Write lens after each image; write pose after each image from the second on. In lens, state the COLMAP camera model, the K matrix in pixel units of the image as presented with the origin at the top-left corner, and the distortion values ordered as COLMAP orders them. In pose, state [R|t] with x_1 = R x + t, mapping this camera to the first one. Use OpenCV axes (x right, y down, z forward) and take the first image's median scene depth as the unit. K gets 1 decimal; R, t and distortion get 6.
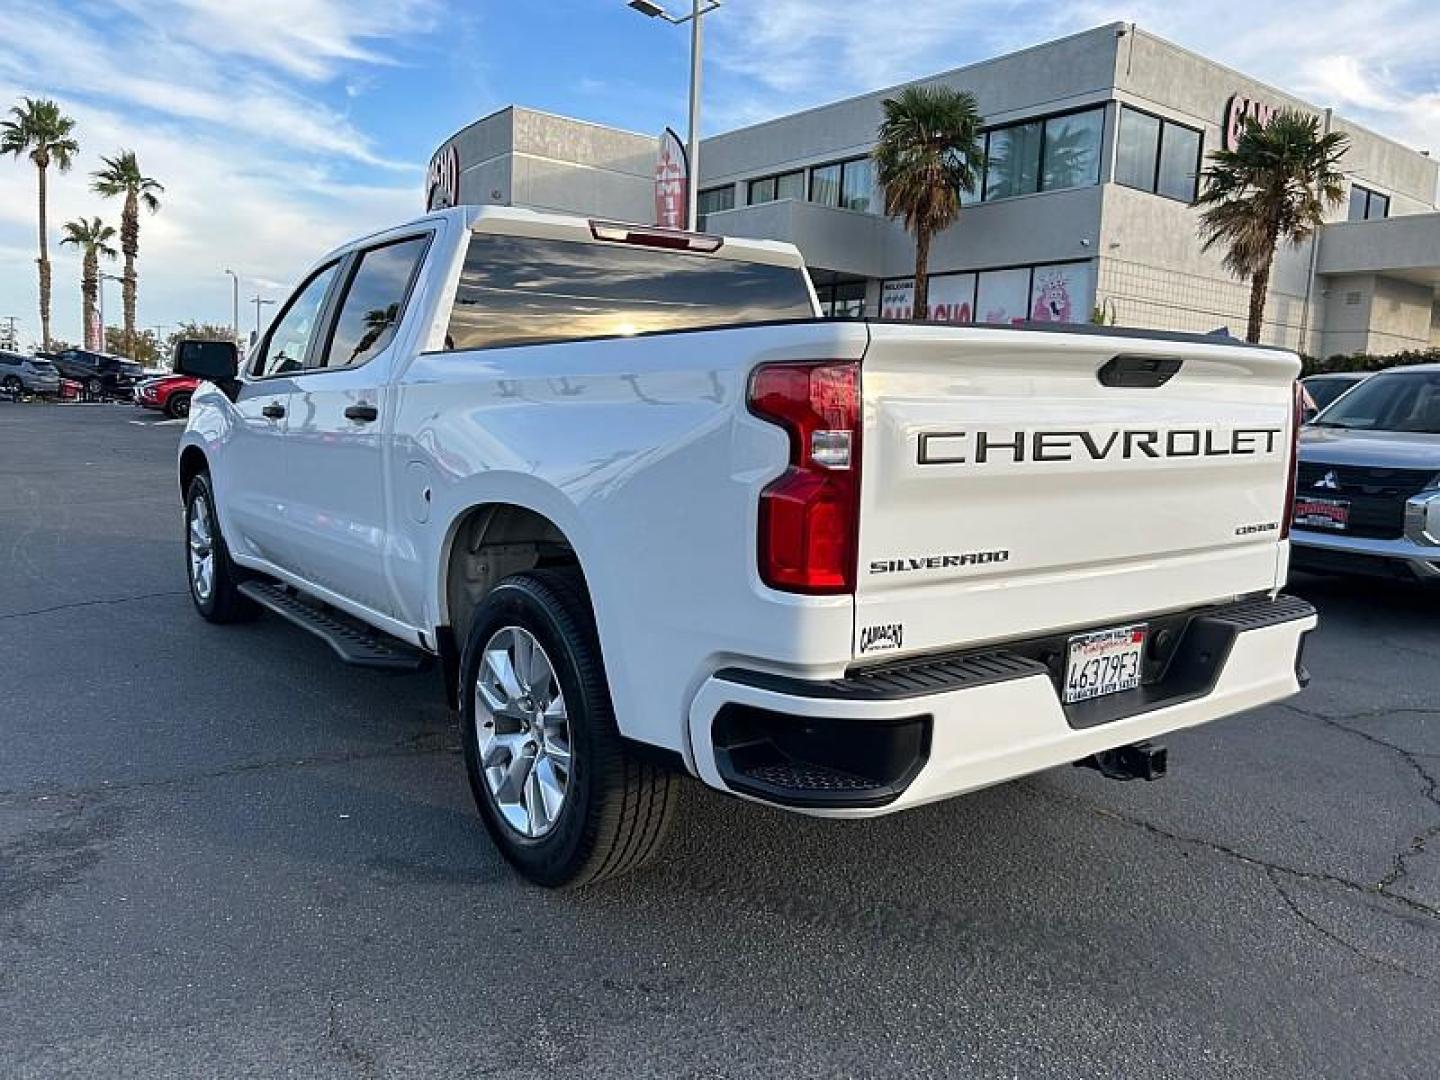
lens RADIAL K [[1095.0, 0, 727.9], [0, 1095.0, 546.0], [0, 0, 1]] dist [0.064601, -0.083289]
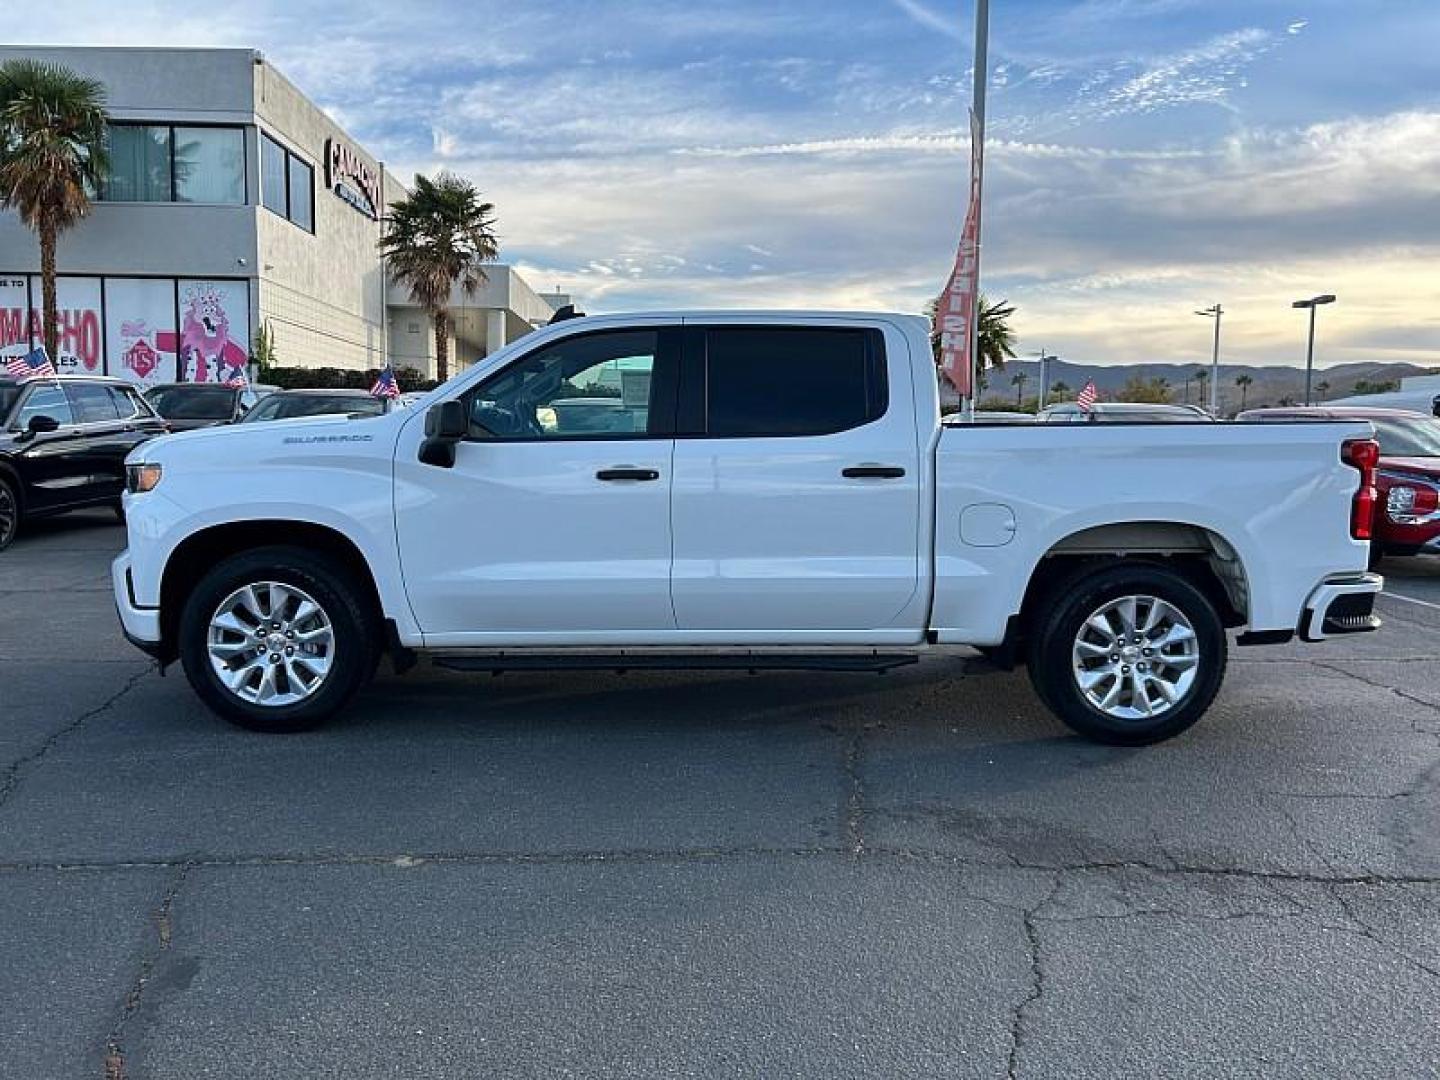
lens RADIAL K [[1079.7, 0, 720.0], [0, 1079.7, 540.0], [0, 0, 1]] dist [0.096728, -0.084438]
pose [[0.598274, -0.104856, 0.794402, -0.230853], [0.112682, 0.992559, 0.046150, -0.019320], [-0.793329, 0.061905, 0.605637, 0.060825]]
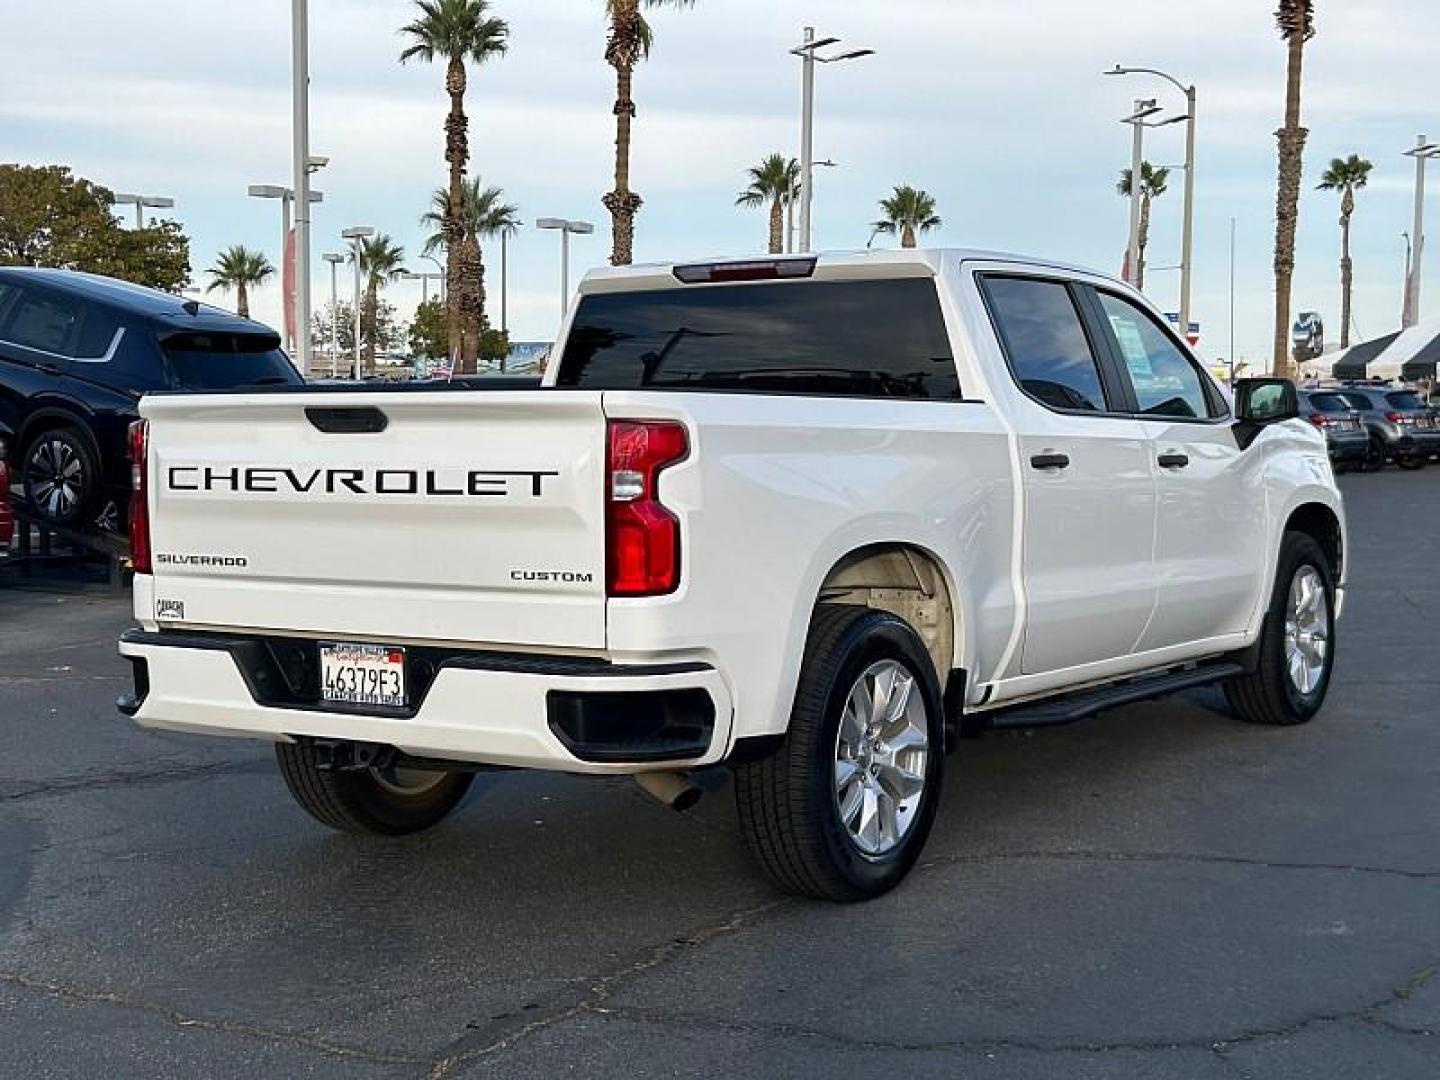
lens RADIAL K [[2141.6, 0, 720.0], [0, 2141.6, 540.0], [0, 0, 1]] dist [0.146448, -0.069132]
pose [[0.348071, 0.034798, -0.936822, 2.621869], [-0.112262, 0.993667, -0.004801, -0.063150], [0.930722, 0.106841, 0.349773, 0.573359]]
